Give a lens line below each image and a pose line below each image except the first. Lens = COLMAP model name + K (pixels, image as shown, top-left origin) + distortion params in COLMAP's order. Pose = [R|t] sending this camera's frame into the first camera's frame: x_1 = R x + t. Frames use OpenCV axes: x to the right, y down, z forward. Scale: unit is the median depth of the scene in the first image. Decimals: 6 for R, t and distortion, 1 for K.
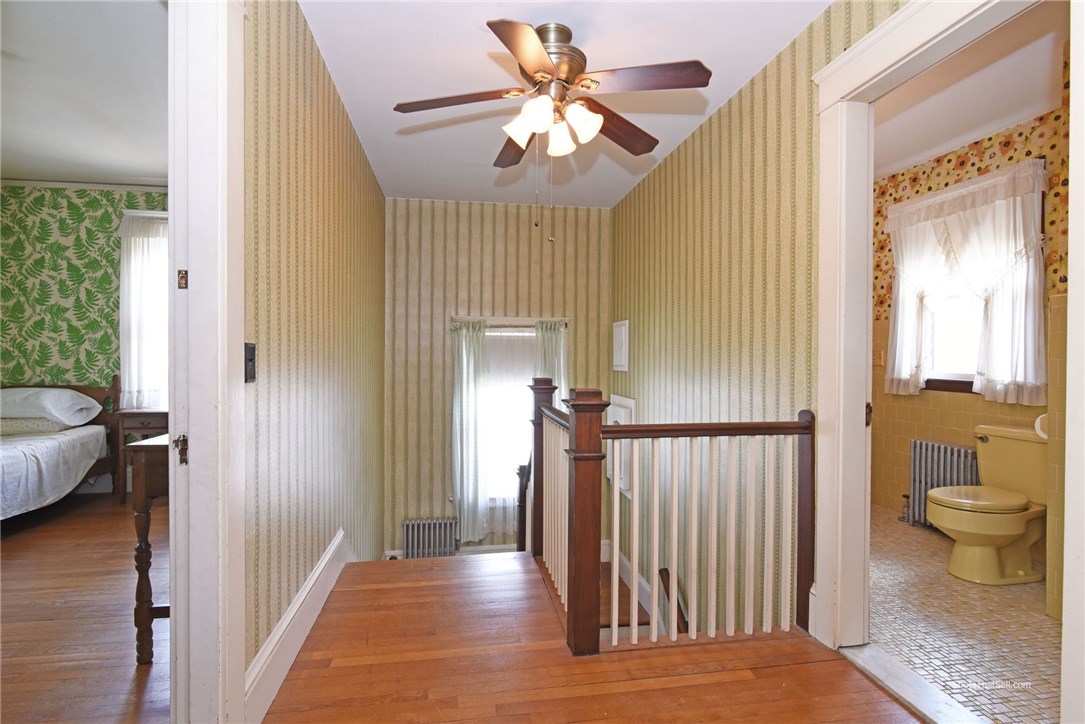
lens RADIAL K [[522.8, 0, 545.1], [0, 522.8, 360.8], [0, 0, 1]] dist [-0.021626, 0.001929]
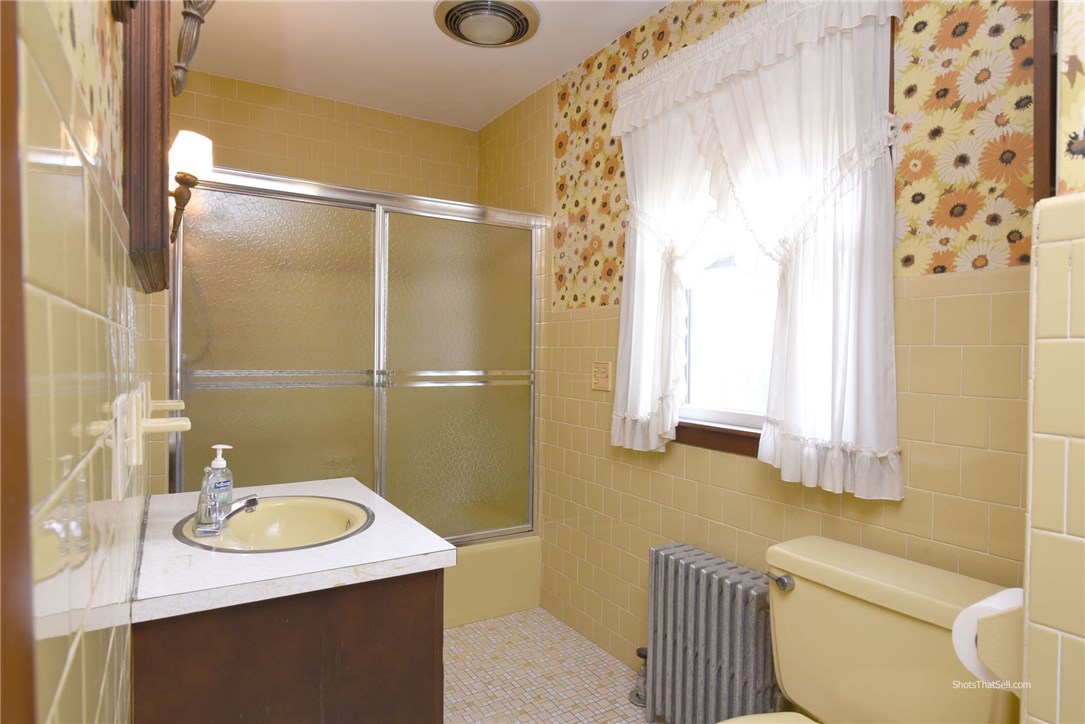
lens RADIAL K [[581.7, 0, 542.5], [0, 581.7, 361.5], [0, 0, 1]] dist [-0.031953, 0.002194]
pose [[0.927032, -0.001503, 0.374980, 0.366885], [-0.001924, 0.999960, 0.008763, -0.026144], [-0.374978, -0.008845, 0.926992, 0.477629]]
